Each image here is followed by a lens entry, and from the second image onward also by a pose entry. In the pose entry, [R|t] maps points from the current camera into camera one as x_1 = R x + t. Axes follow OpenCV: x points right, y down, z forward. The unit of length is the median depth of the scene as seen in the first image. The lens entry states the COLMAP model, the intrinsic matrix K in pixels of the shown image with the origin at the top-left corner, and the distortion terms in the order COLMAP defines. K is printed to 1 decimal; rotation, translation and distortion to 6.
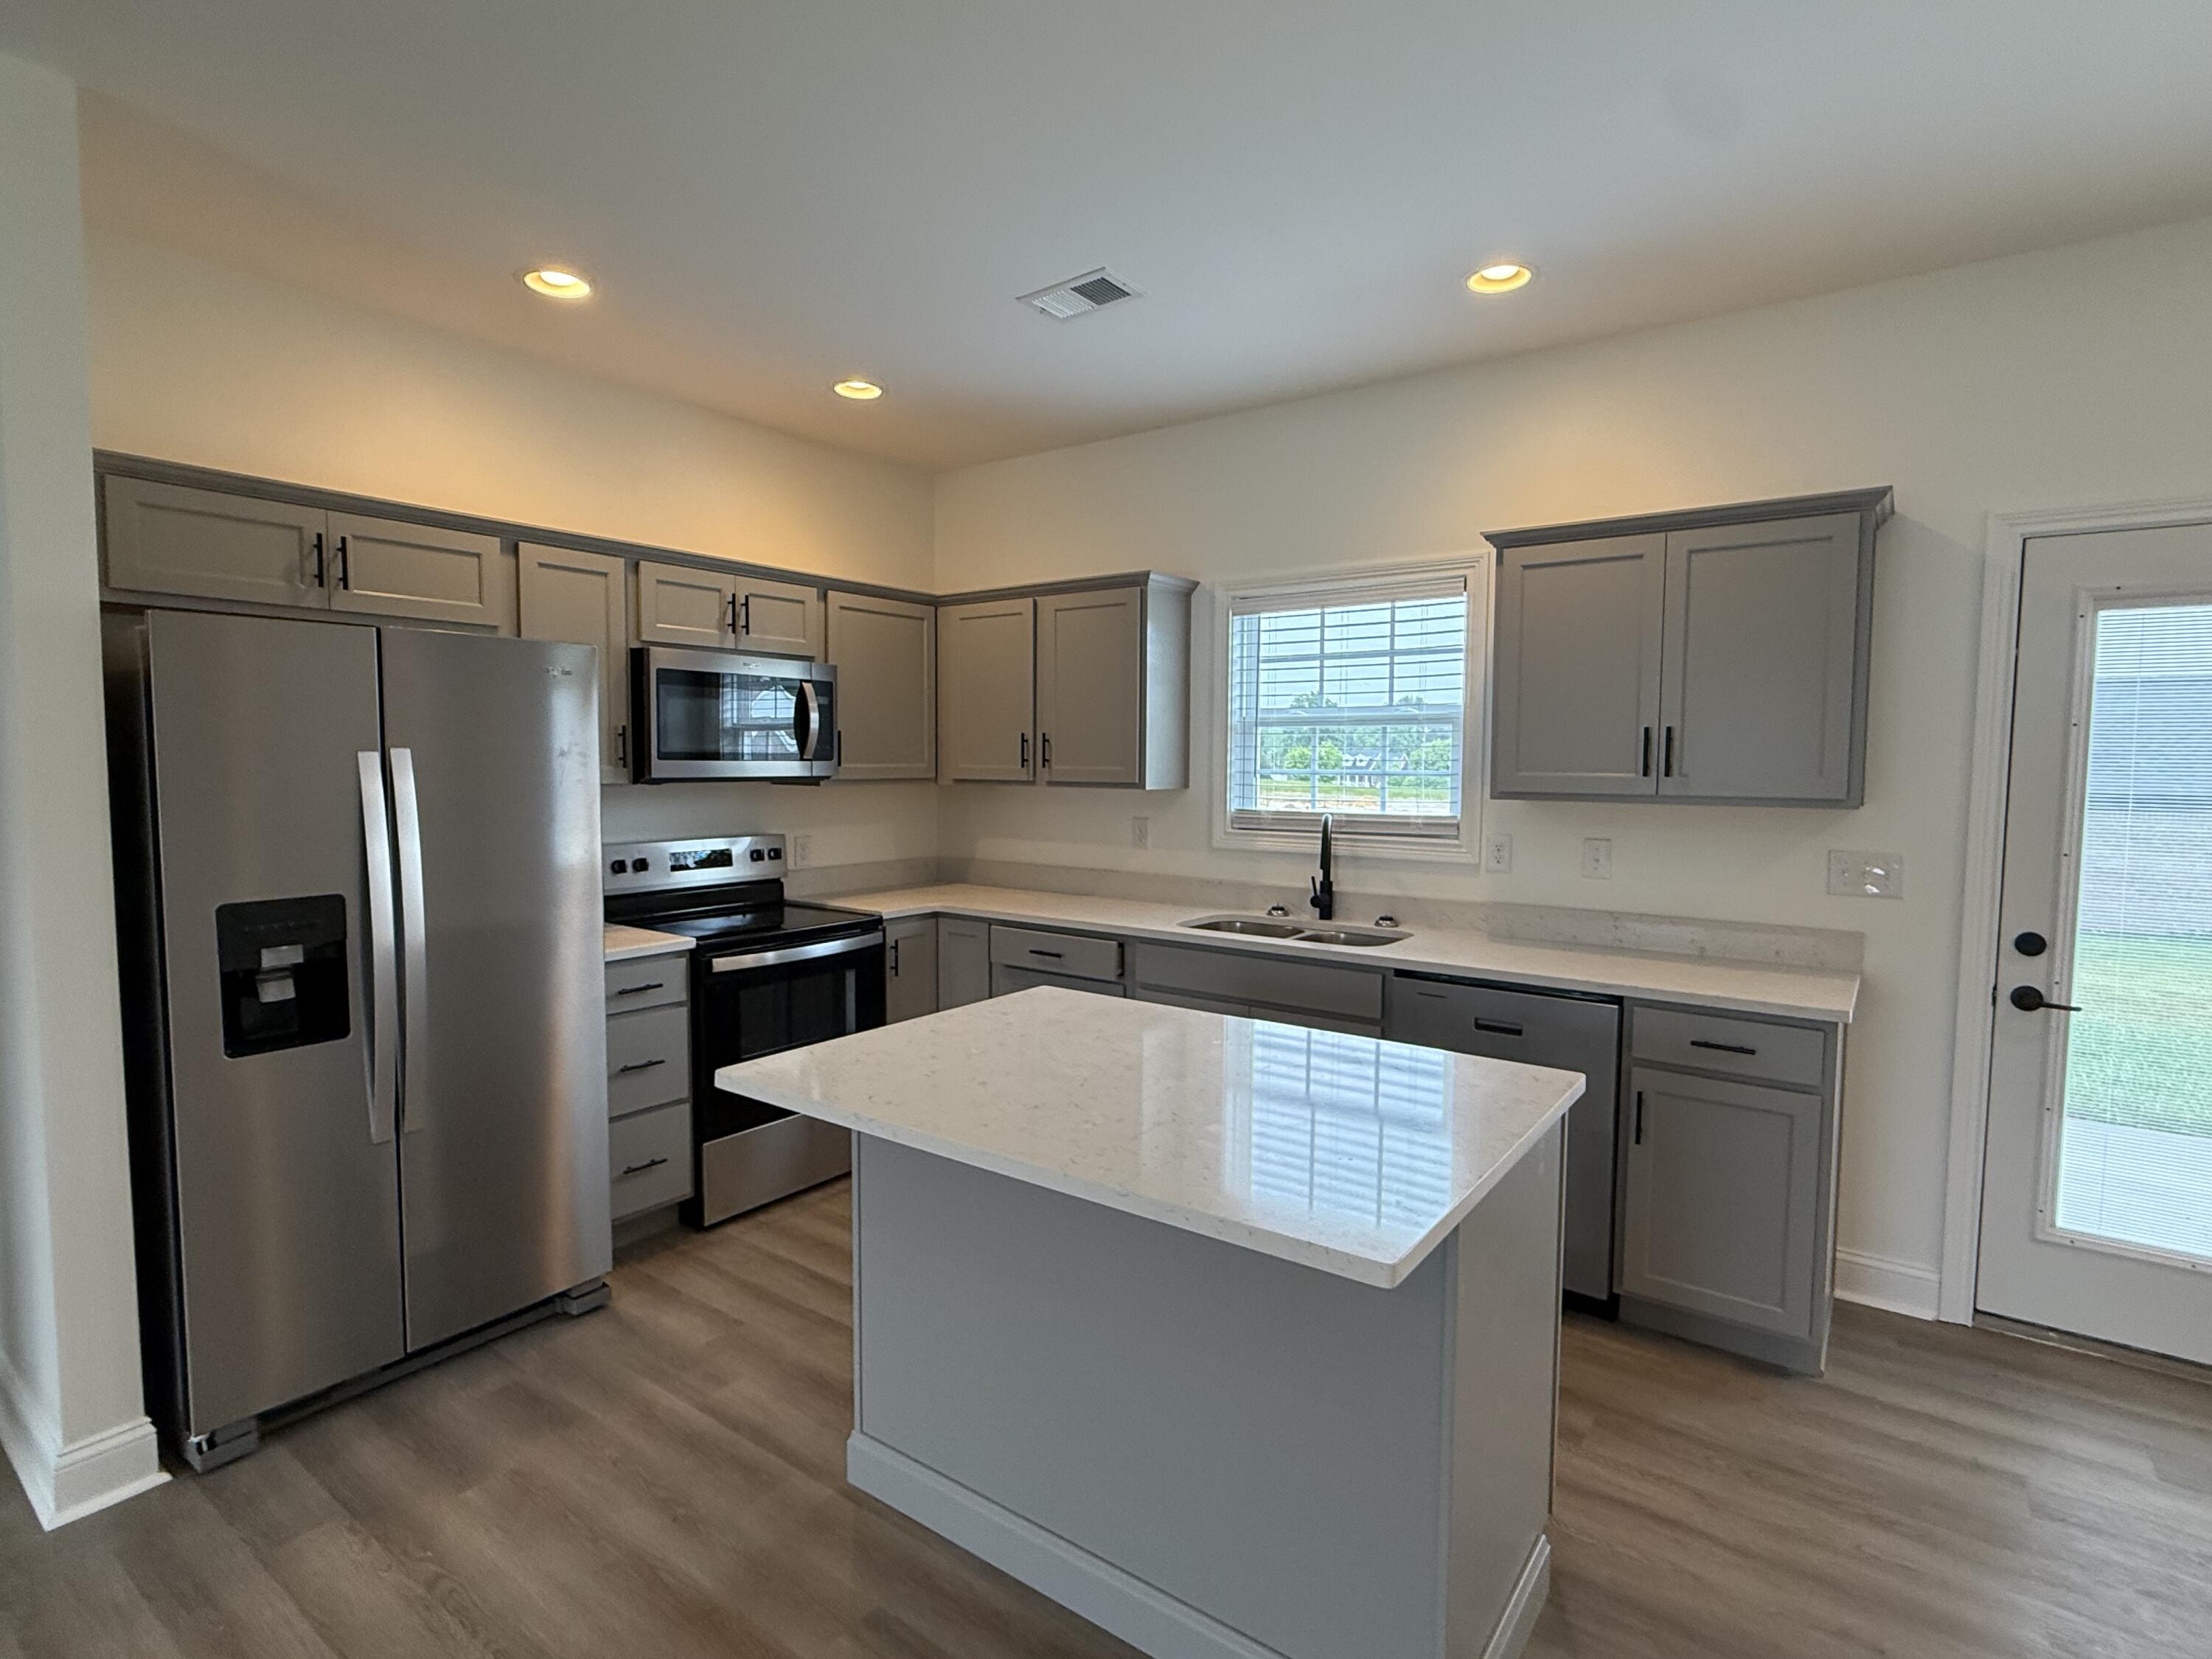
lens RADIAL K [[1092.2, 0, 1102.8], [0, 1092.2, 822.7], [0, 0, 1]] dist [-0.001197, -0.000585]
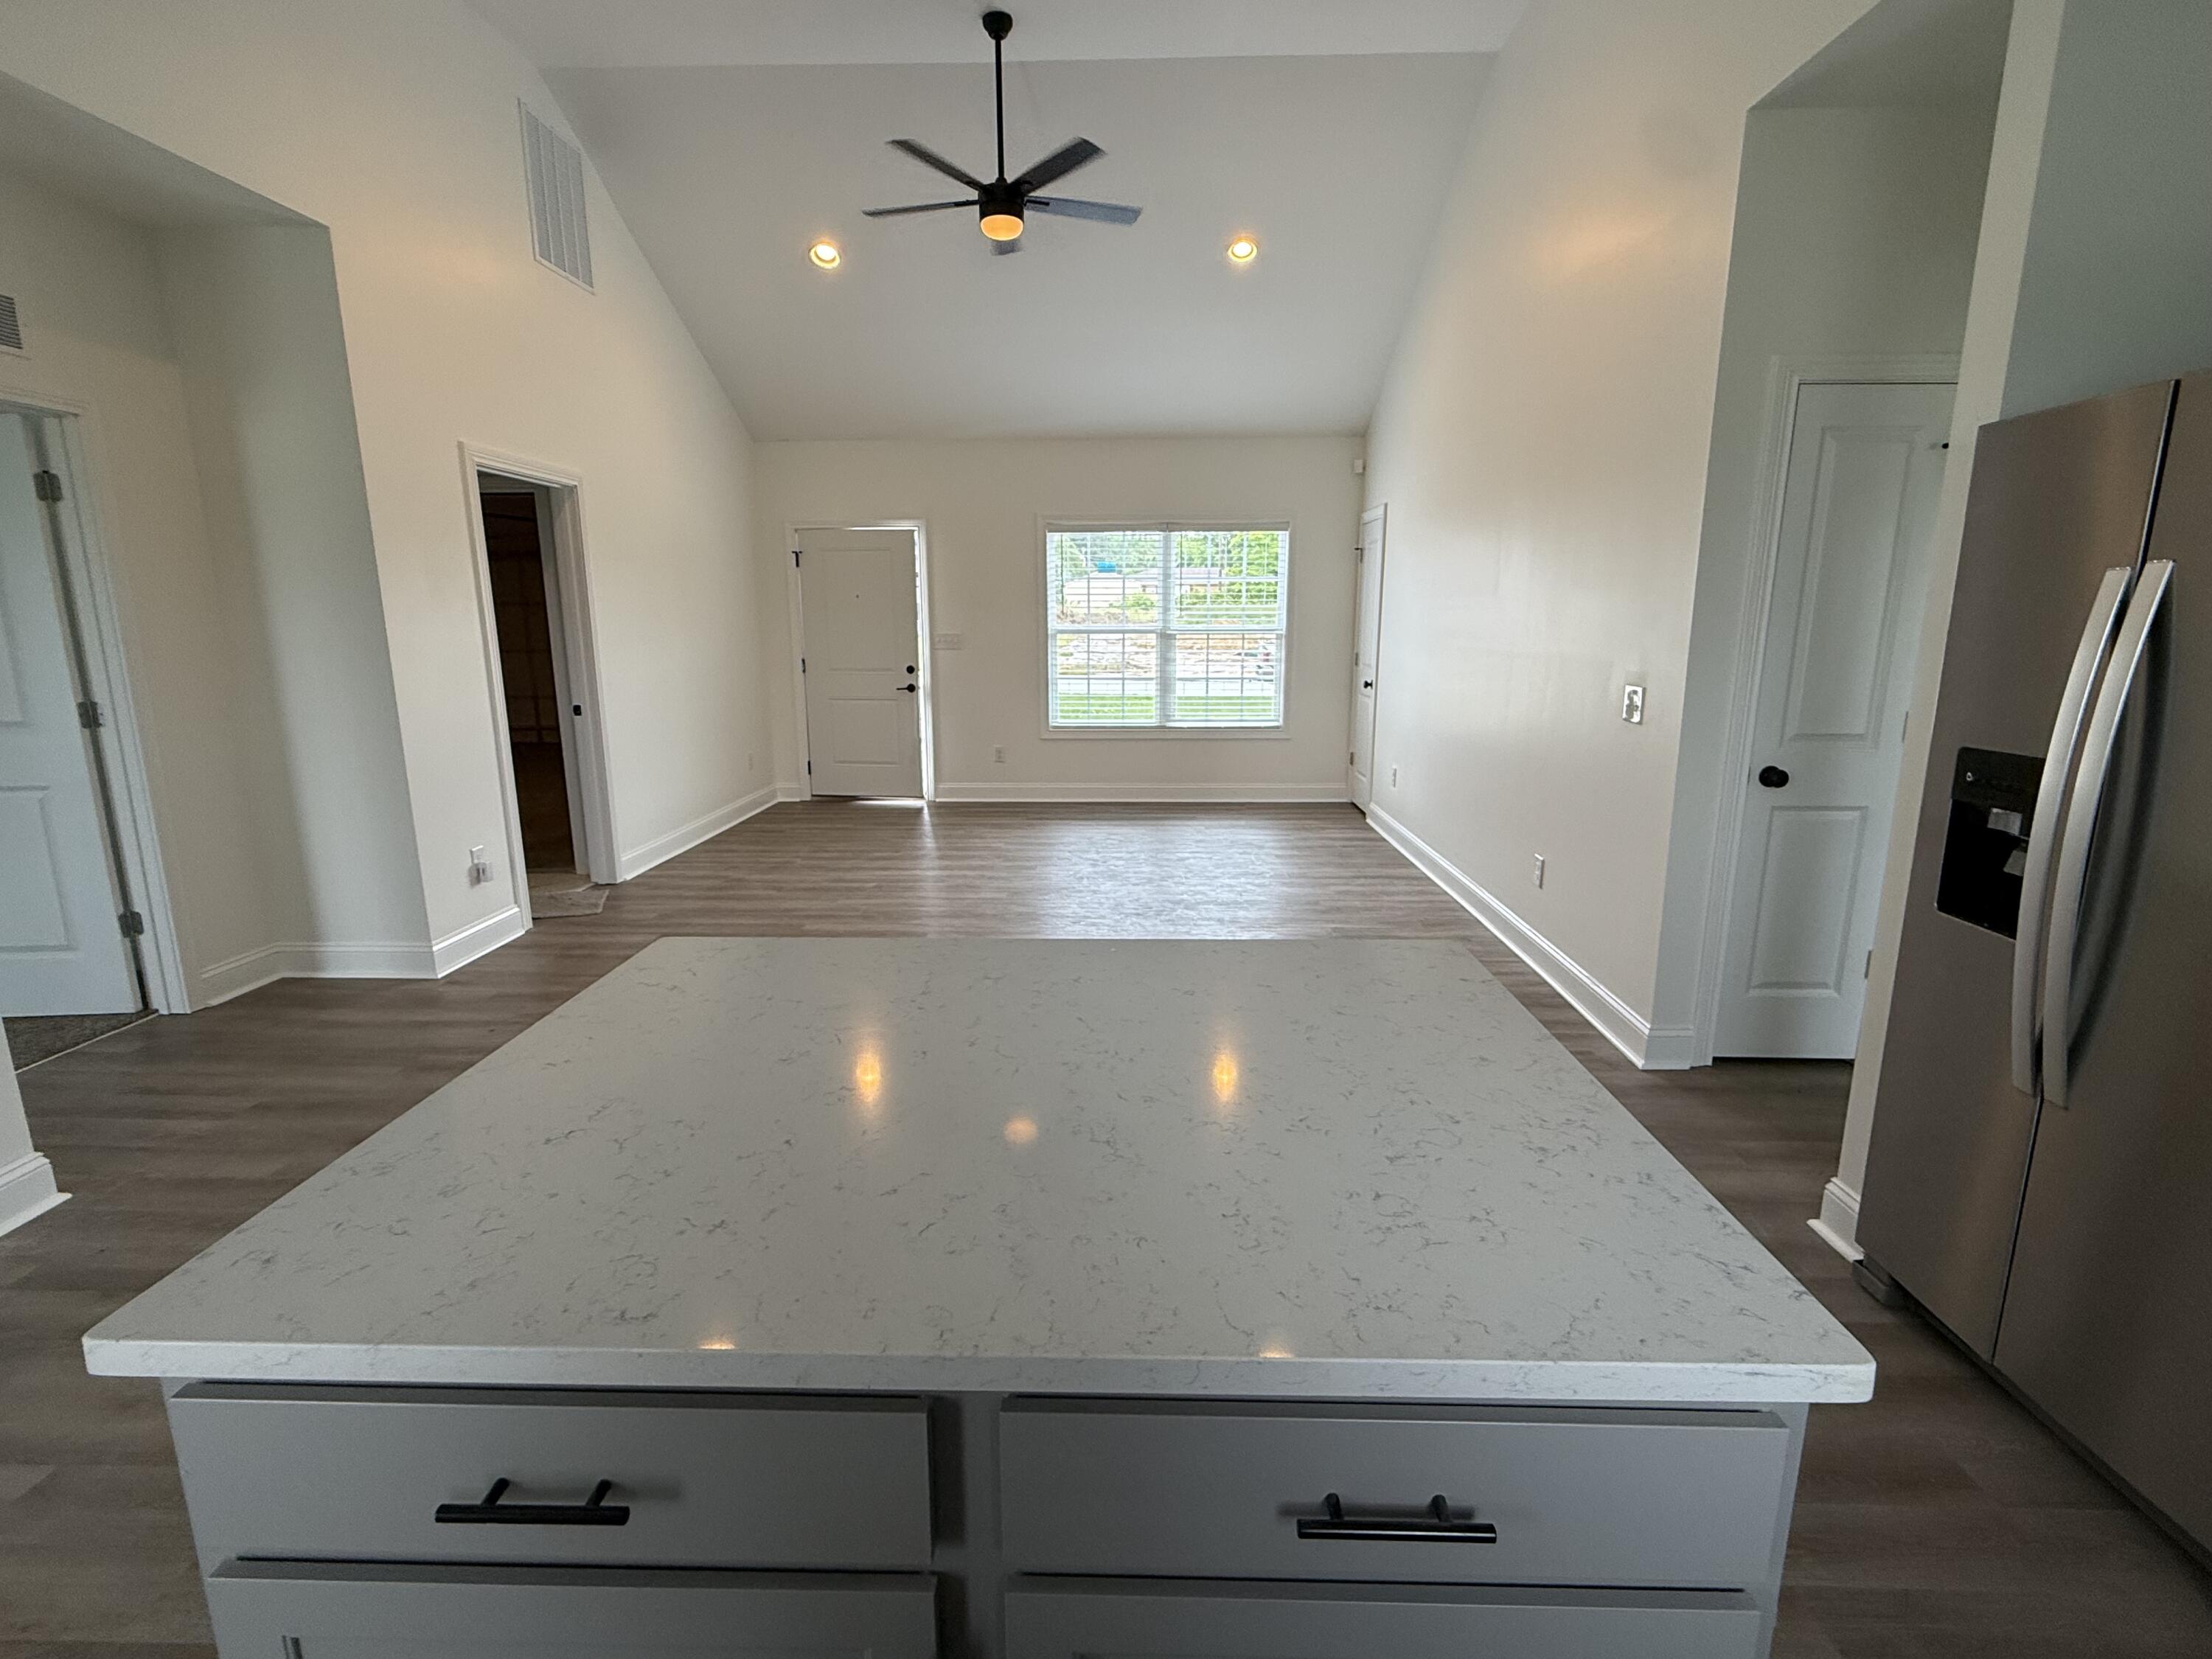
lens RADIAL K [[1041.2, 0, 1100.8], [0, 1041.2, 834.7], [0, 0, 1]] dist [0.000162, 0.000181]
pose [[-0.822424, 0.113385, -0.557460, 0.231678], [-0.037035, 0.967185, 0.251359, -0.036070], [0.567668, 0.227370, -0.791237, 1.023120]]
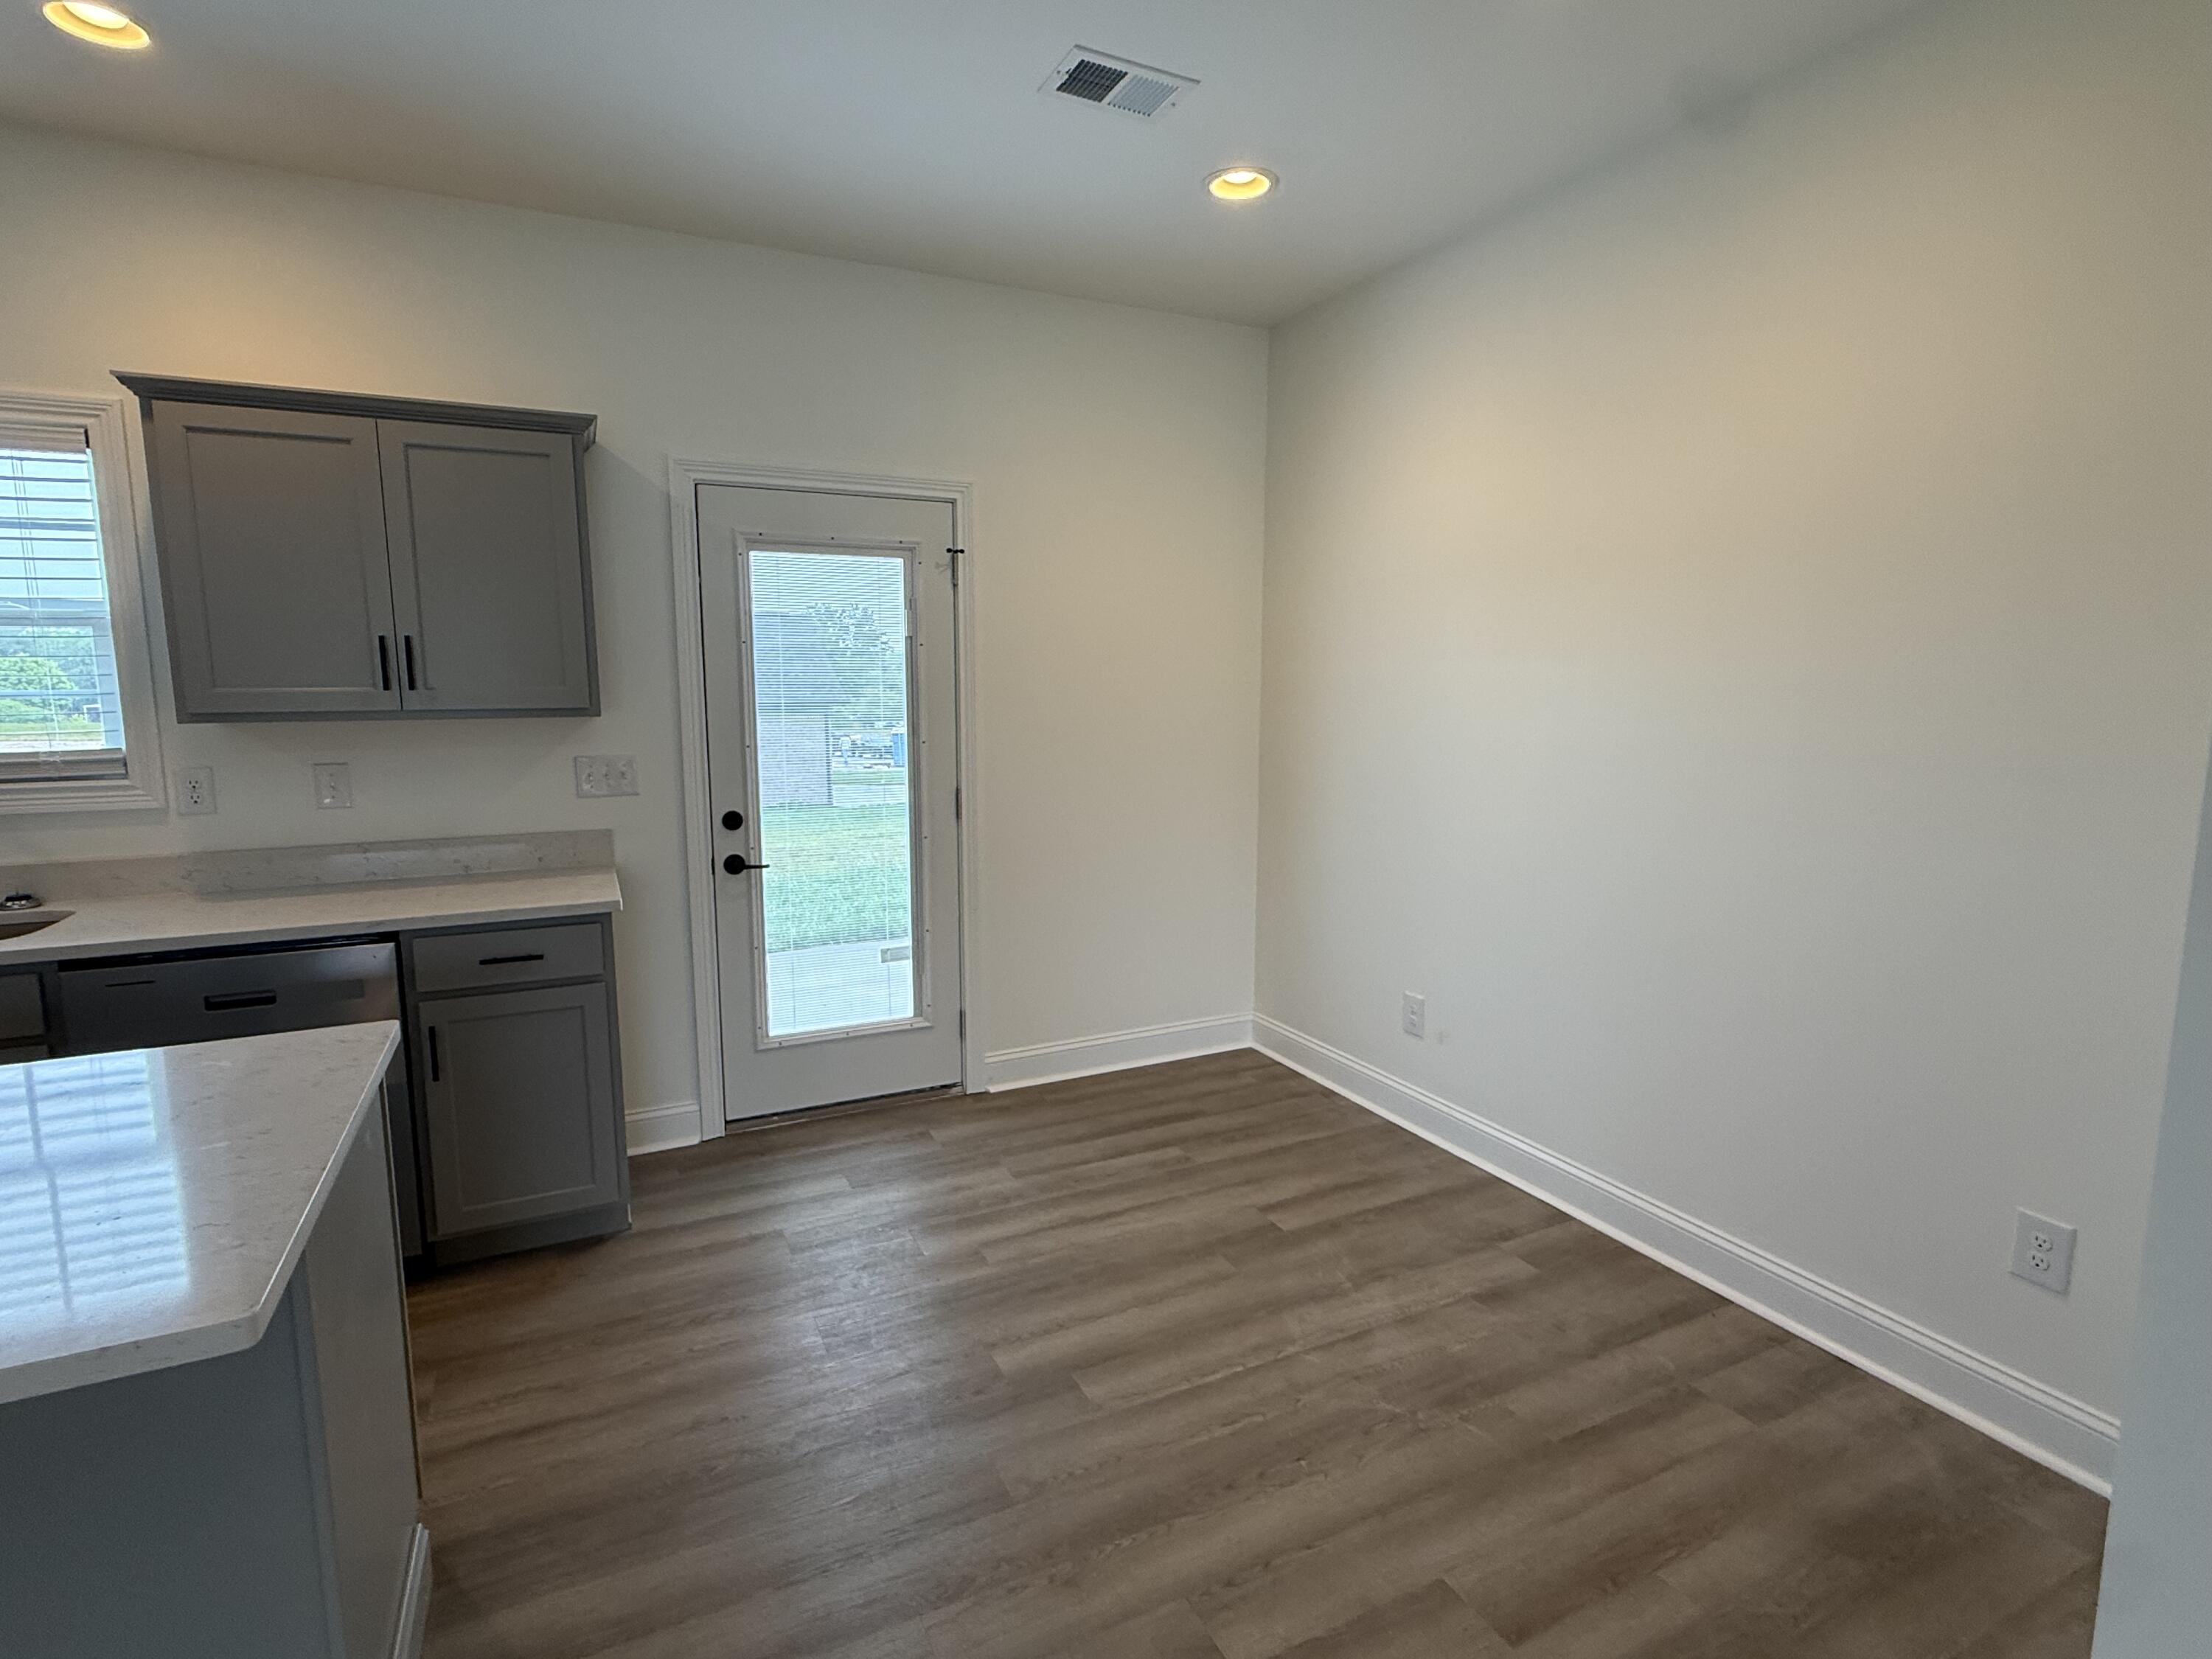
lens RADIAL K [[1092.2, 0, 1102.8], [0, 1092.2, 822.7], [0, 0, 1]] dist [-0.001197, -0.000585]
pose [[0.468327, -0.123136, 0.874933, -0.036085], [0.059147, 0.992389, 0.108007, 0.004613], [-0.881573, 0.001167, 0.472046, 0.044155]]
